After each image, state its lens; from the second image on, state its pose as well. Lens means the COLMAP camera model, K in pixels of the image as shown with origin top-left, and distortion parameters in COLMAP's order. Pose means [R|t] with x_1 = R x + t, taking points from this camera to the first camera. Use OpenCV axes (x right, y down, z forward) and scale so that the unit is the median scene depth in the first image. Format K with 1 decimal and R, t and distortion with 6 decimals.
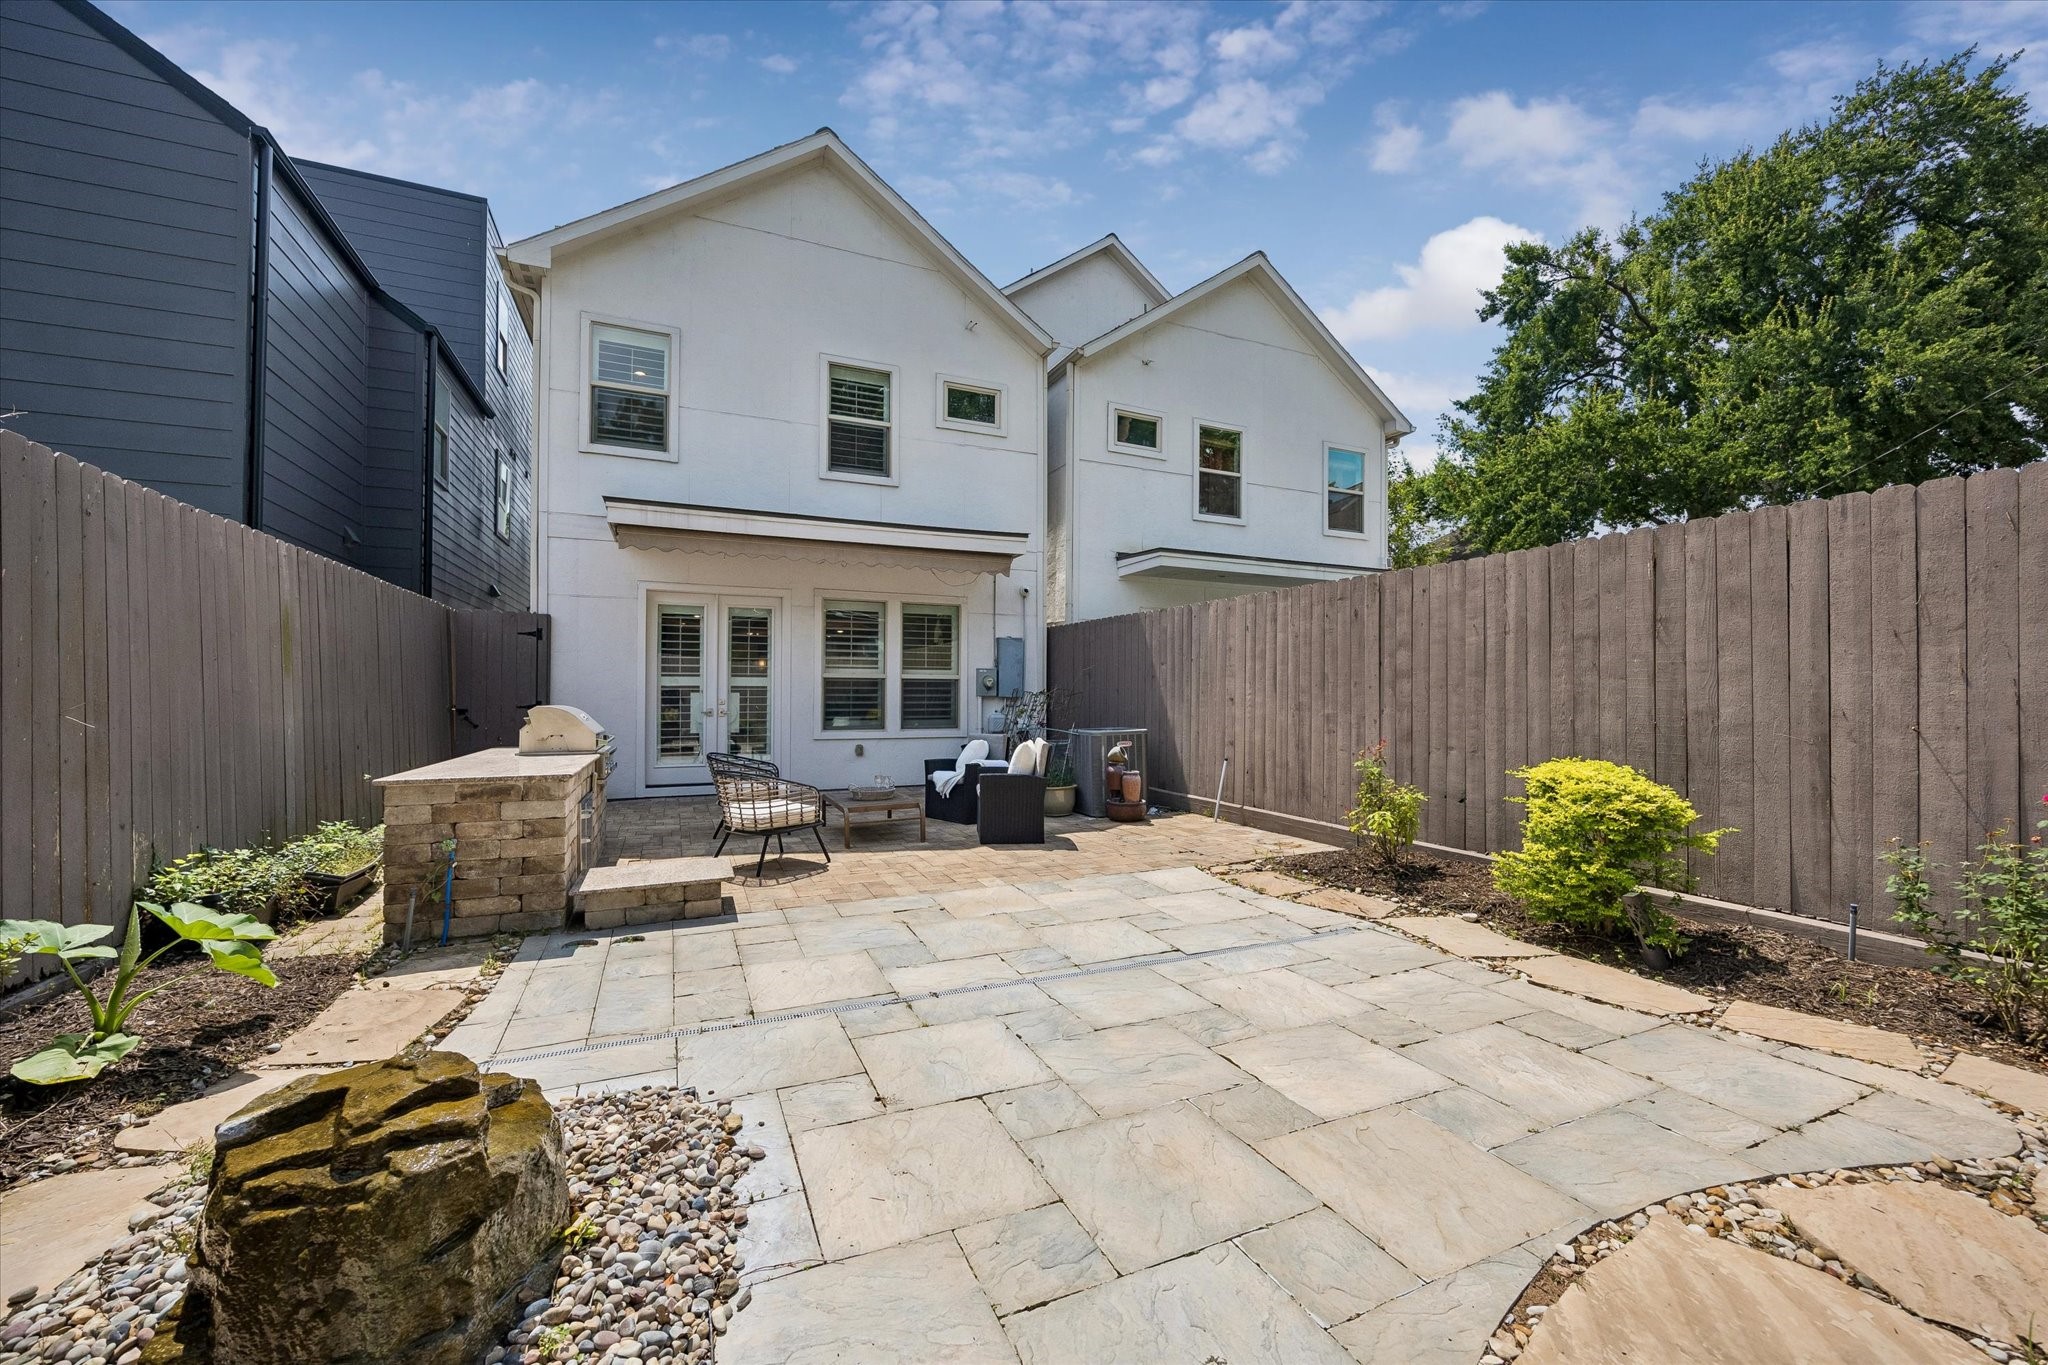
lens RADIAL K [[810.6, 0, 1028.7], [0, 810.6, 696.5], [0, 0, 1]] dist [-0.002820, -0.000071]
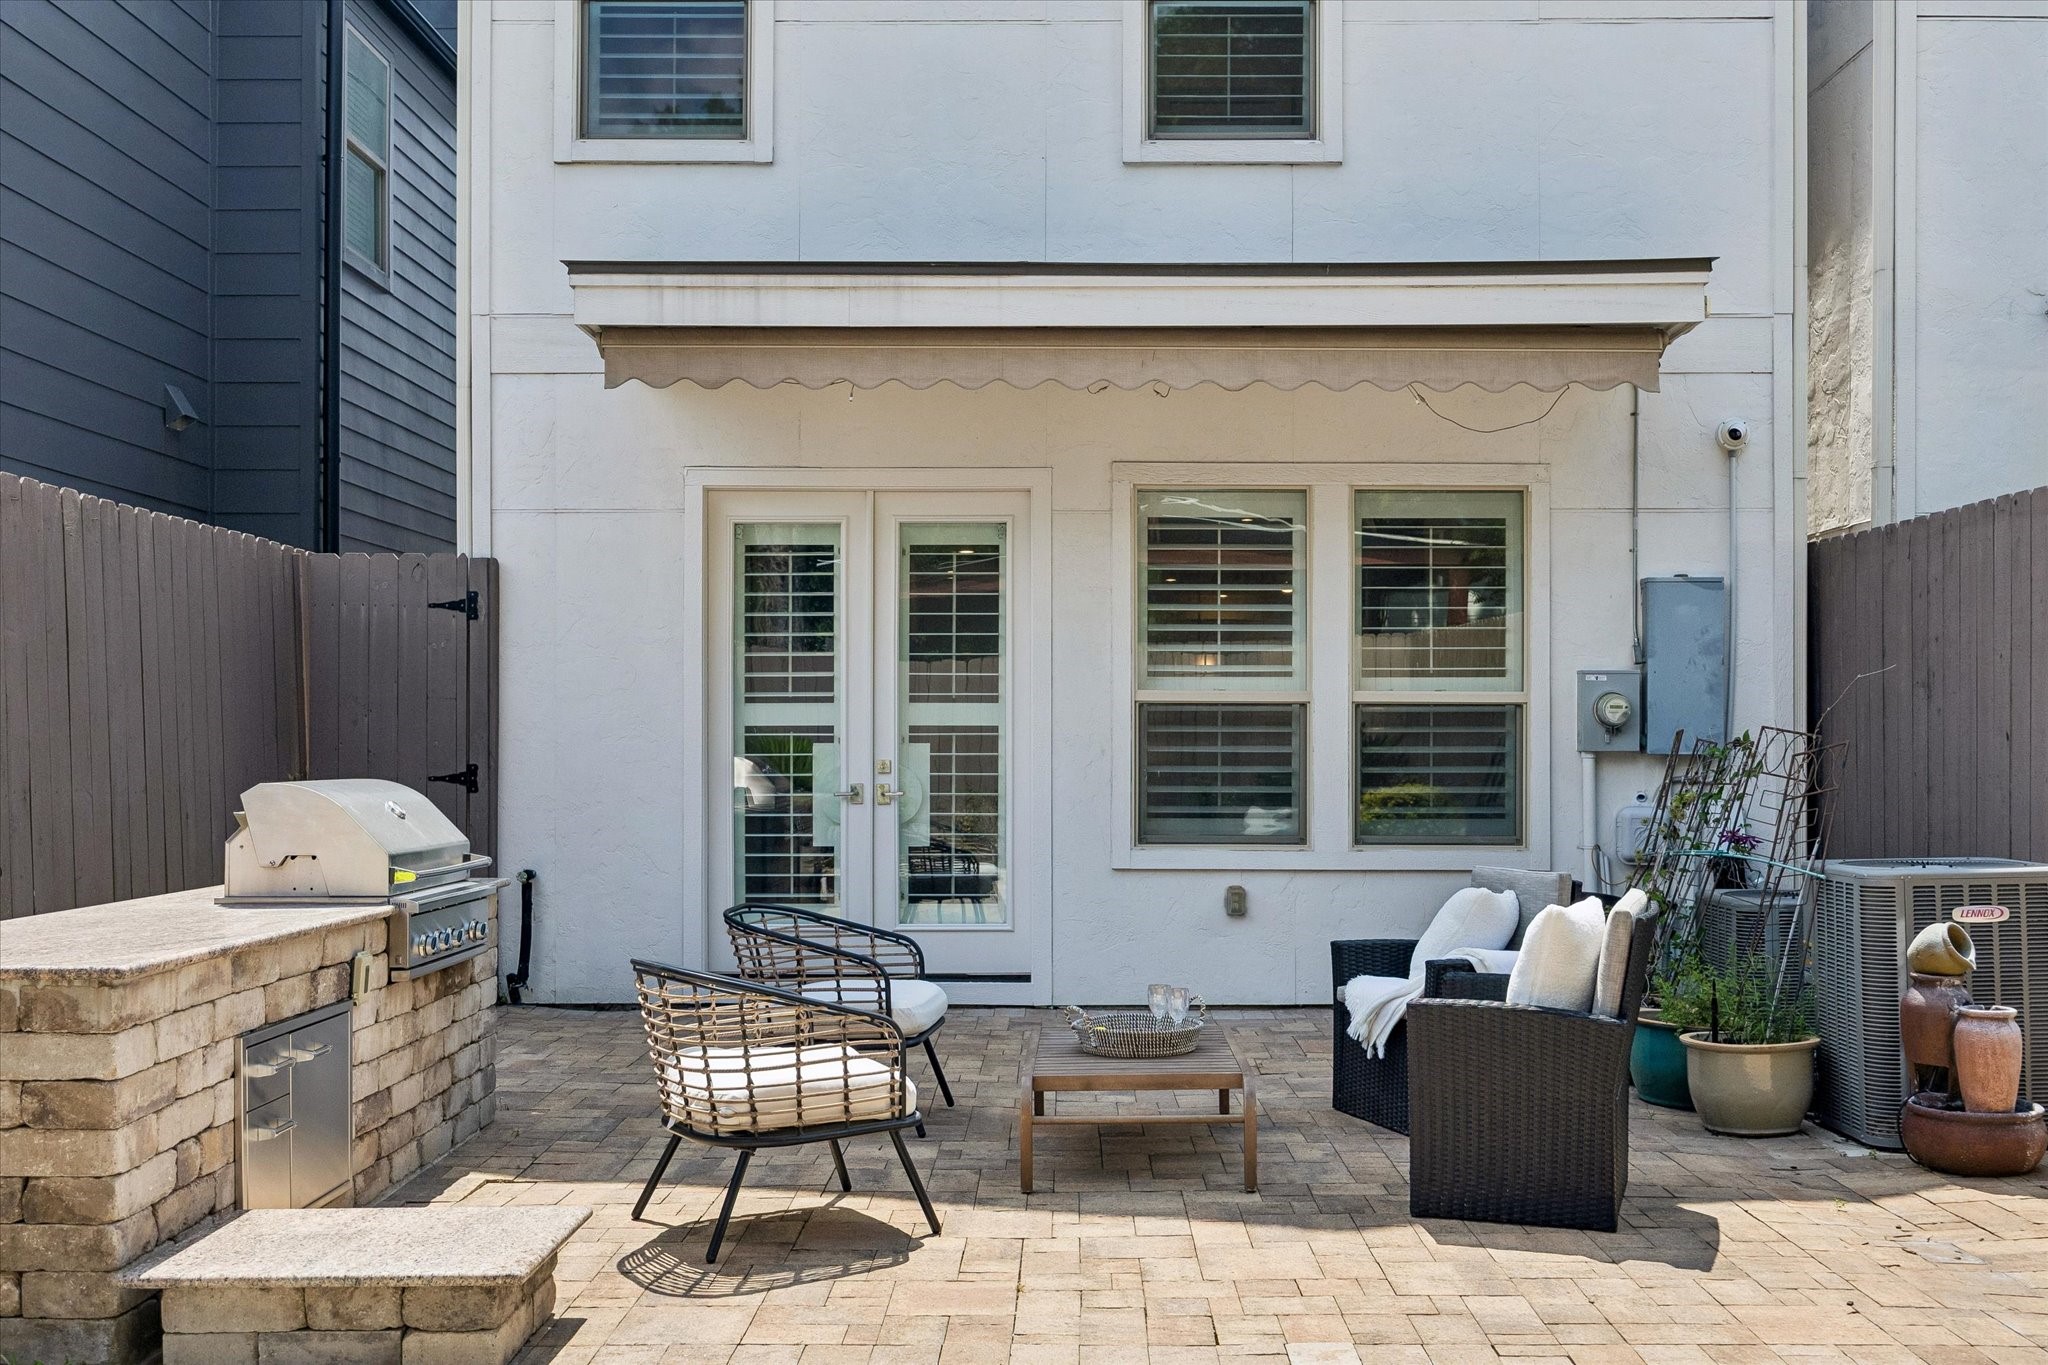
lens RADIAL K [[2076.8, 0, 1027.0], [0, 2076.8, 745.4], [0, 0, 1]] dist [0.005699, -0.001395]
pose [[0.909622, 0.000254, -0.415437, 0.161163], [-0.000098, 1.000000, 0.000396, -0.006788], [0.415437, -0.000320, 0.909622, 0.200614]]
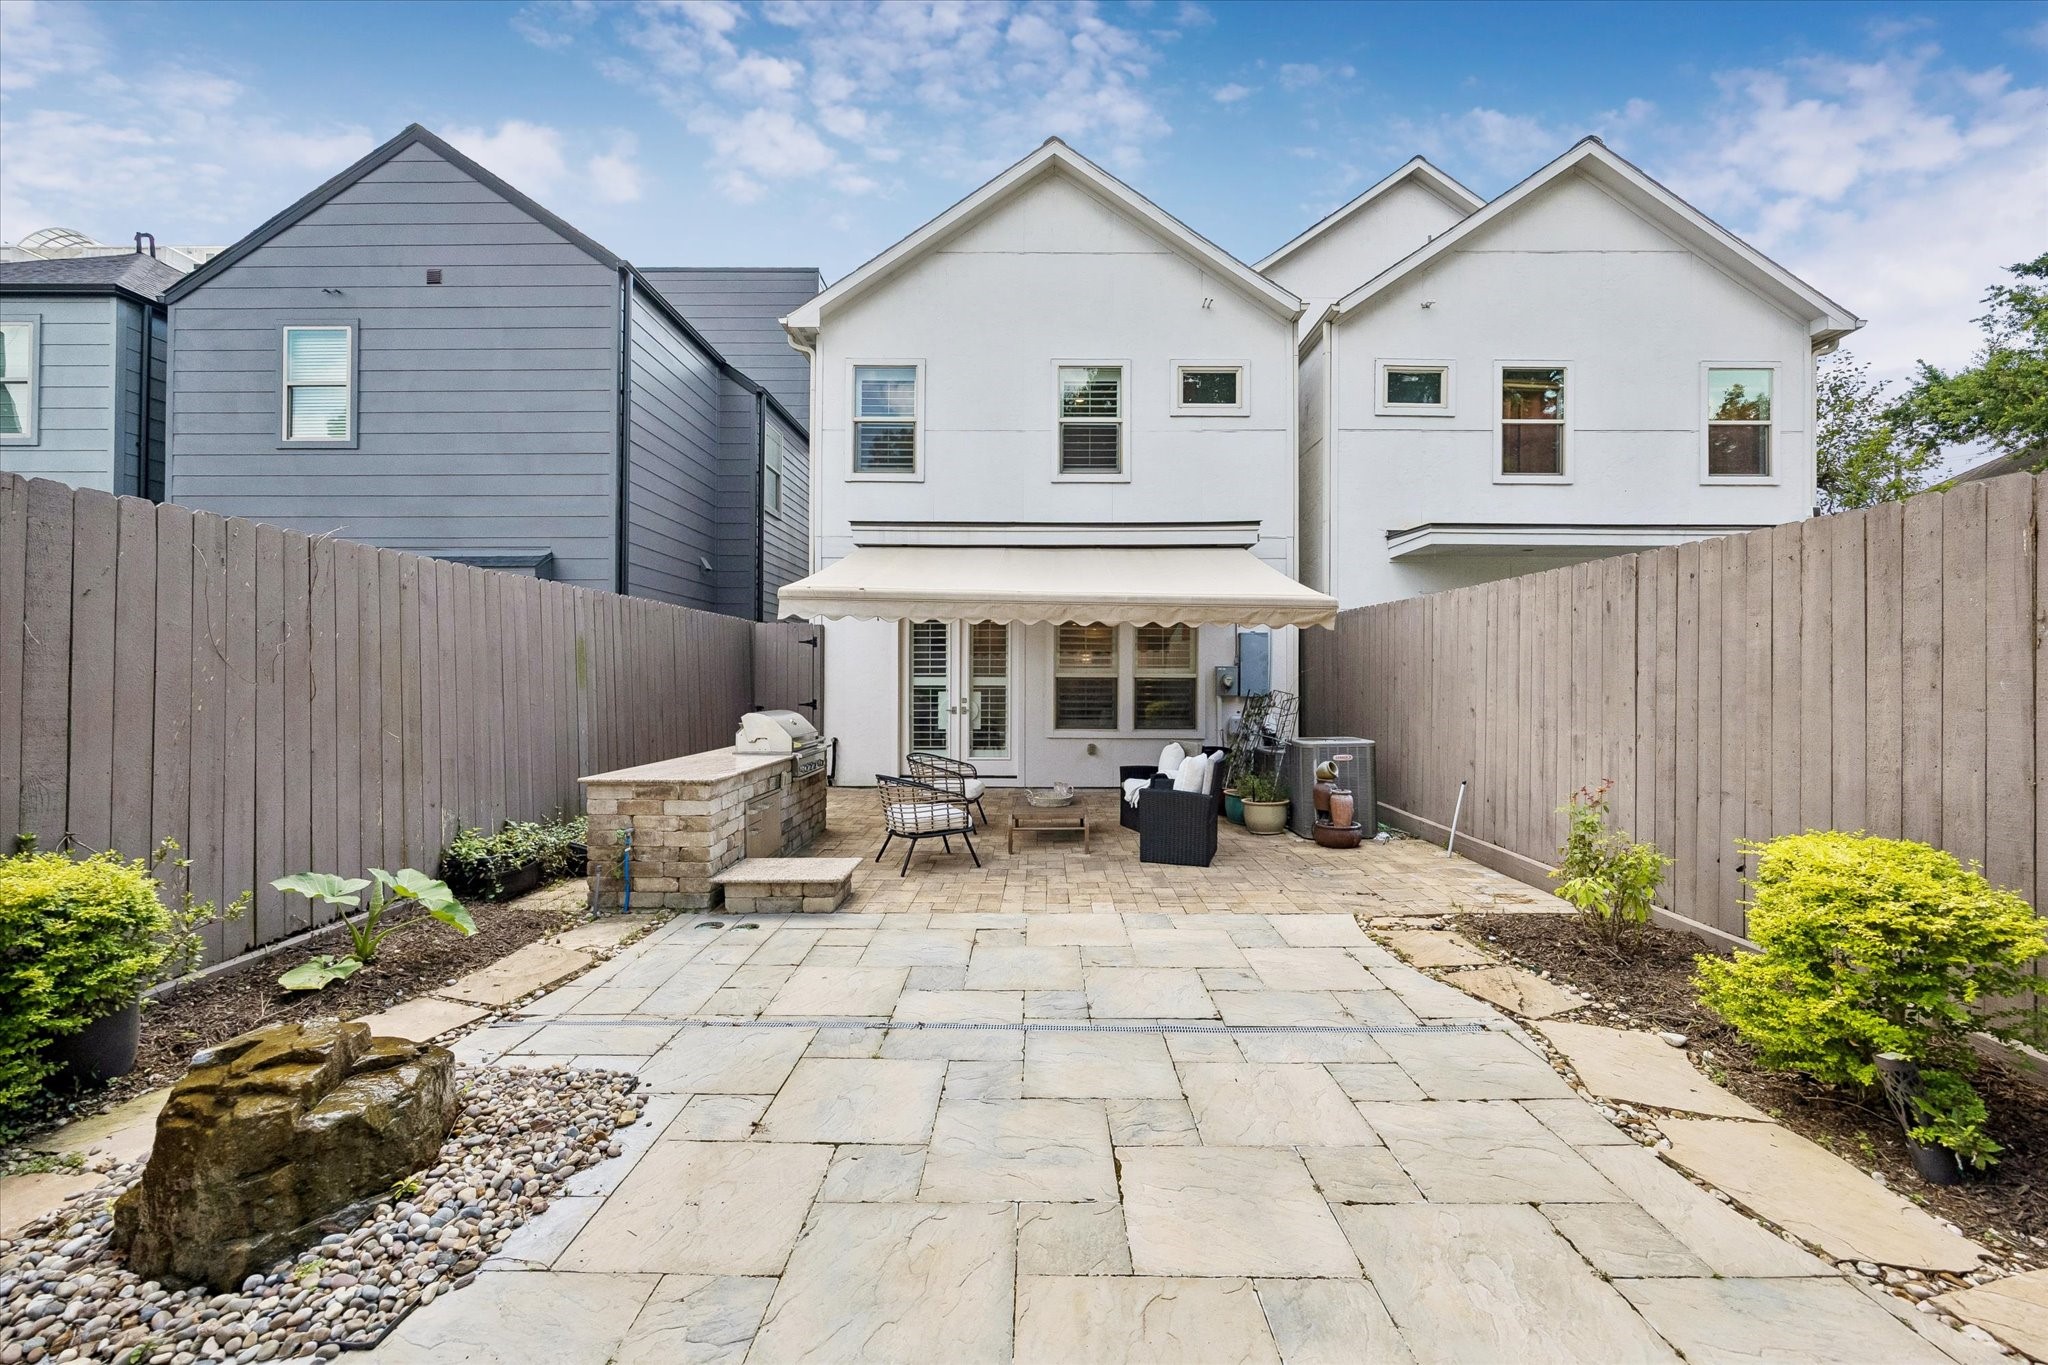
lens RADIAL K [[823.6, 0, 1024.0], [0, 823.6, 682.5], [0, 0, 1]] dist [-0.003372, -0.000268]
pose [[0.909162, 0.002858, -0.416432, 0.241261], [-0.001363, 0.999992, 0.003889, -0.035261], [0.416440, -0.002968, 0.909159, 0.071481]]
